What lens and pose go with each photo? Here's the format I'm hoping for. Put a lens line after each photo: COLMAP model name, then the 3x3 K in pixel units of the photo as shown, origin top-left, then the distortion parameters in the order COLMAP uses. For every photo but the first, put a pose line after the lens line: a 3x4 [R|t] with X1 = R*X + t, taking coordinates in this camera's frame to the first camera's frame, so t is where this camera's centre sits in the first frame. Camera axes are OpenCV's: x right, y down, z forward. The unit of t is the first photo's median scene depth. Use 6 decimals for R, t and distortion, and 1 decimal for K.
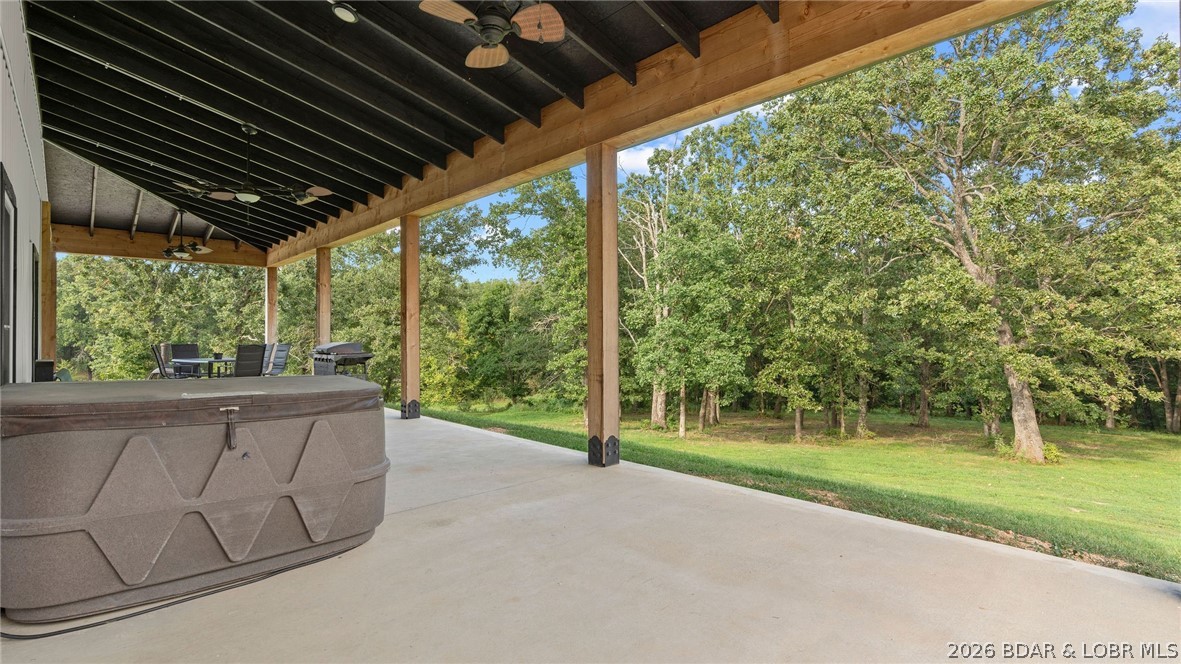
lens RADIAL K [[536.5, 0, 588.9], [0, 536.5, 324.6], [0, 0, 1]] dist [-0.000523, 0.000951]
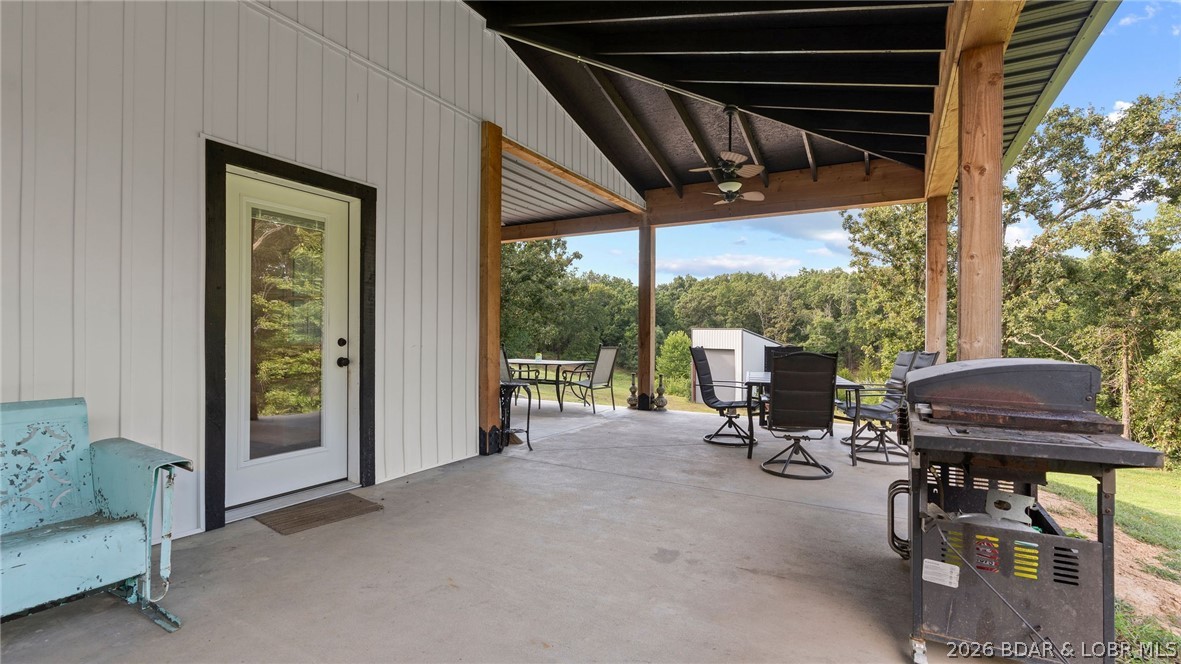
lens RADIAL K [[536.5, 0, 588.9], [0, 536.5, 324.6], [0, 0, 1]] dist [-0.000523, 0.000951]
pose [[0.285093, -0.009284, -0.958455, -0.353785], [0.005117, 0.999954, -0.008164, 0.022234], [0.958486, -0.002577, 0.285127, 0.928739]]
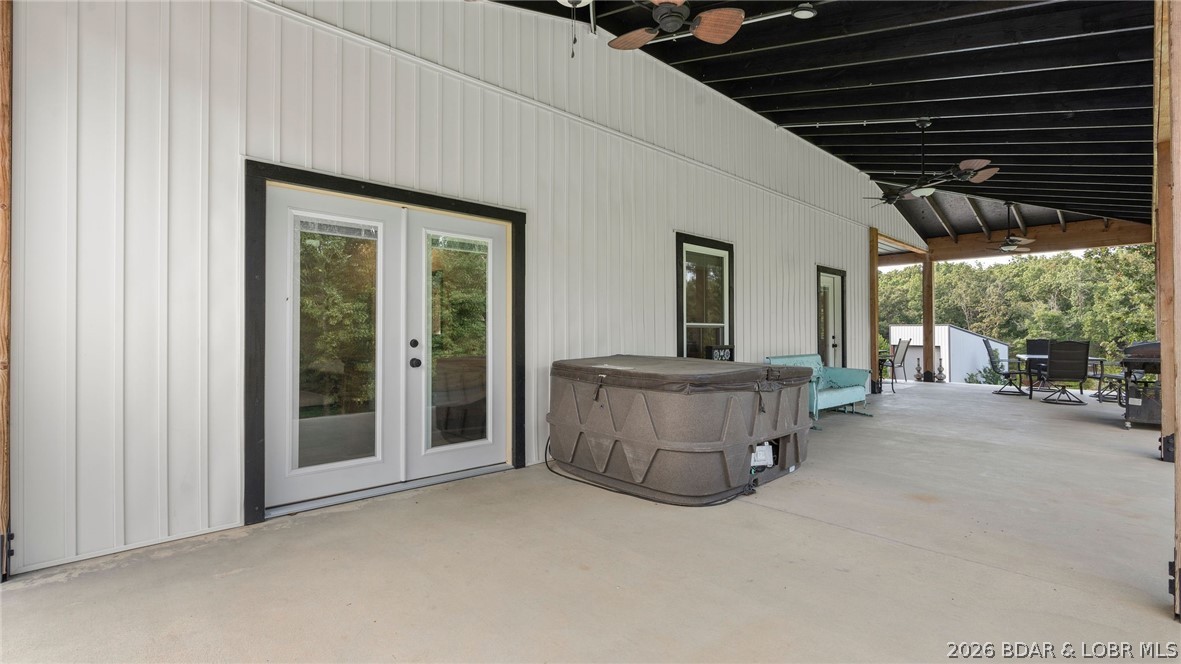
lens RADIAL K [[536.5, 0, 588.9], [0, 536.5, 324.6], [0, 0, 1]] dist [-0.000523, 0.000951]
pose [[-0.001617, -0.009138, -0.999957, 0.293026], [0.018453, 0.999788, -0.009166, 0.005859], [0.999828, -0.018467, -0.001448, 0.306097]]
